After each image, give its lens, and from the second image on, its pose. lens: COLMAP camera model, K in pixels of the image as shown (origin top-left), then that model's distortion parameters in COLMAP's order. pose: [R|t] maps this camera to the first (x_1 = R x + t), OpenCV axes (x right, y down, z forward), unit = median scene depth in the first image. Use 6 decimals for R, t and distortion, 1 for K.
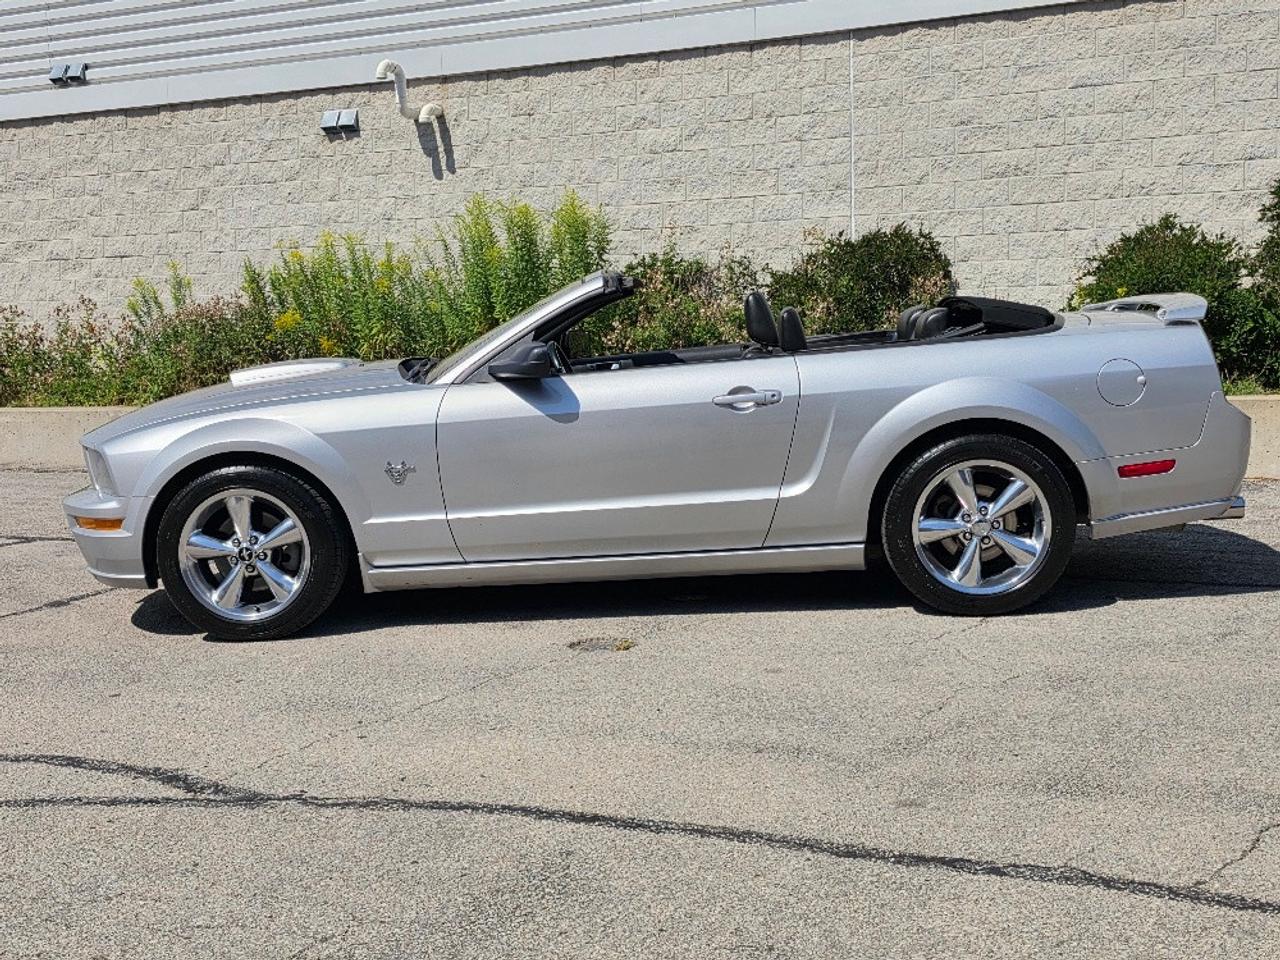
lens RADIAL K [[1616.3, 0, 615.6], [0, 1616.3, 488.0], [0, 0, 1]] dist [0.080990, 0.000000]
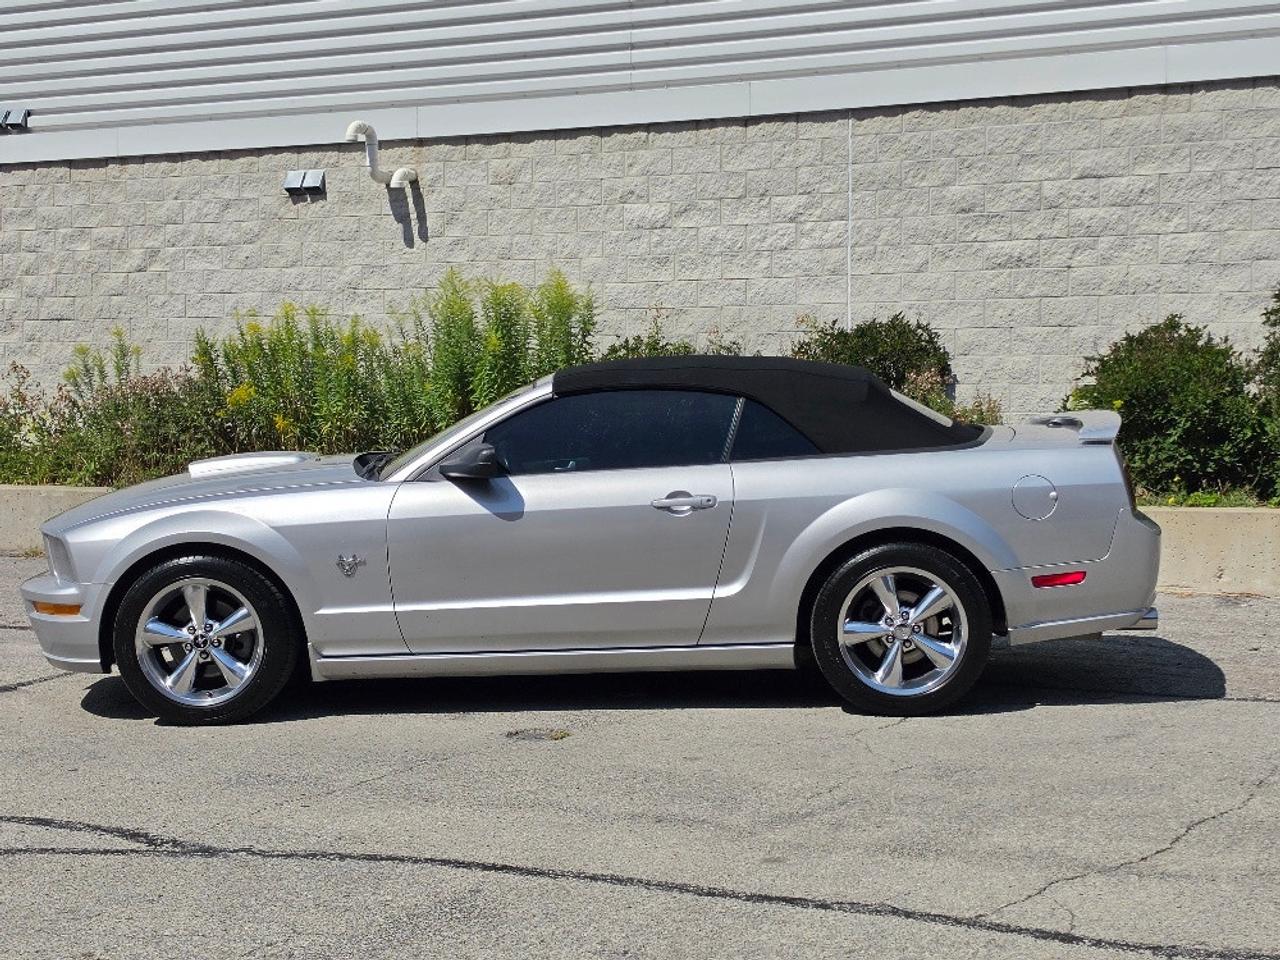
lens RADIAL K [[1951.5, 0, 641.2], [0, 1951.5, 483.4], [0, 0, 1]] dist [0.096105, 0.000000]
pose [[0.999666, 0.024665, 0.007666, 0.029312], [-0.024214, 0.998236, -0.054210, 0.000944], [-0.008990, 0.054006, 0.998500, -0.180407]]
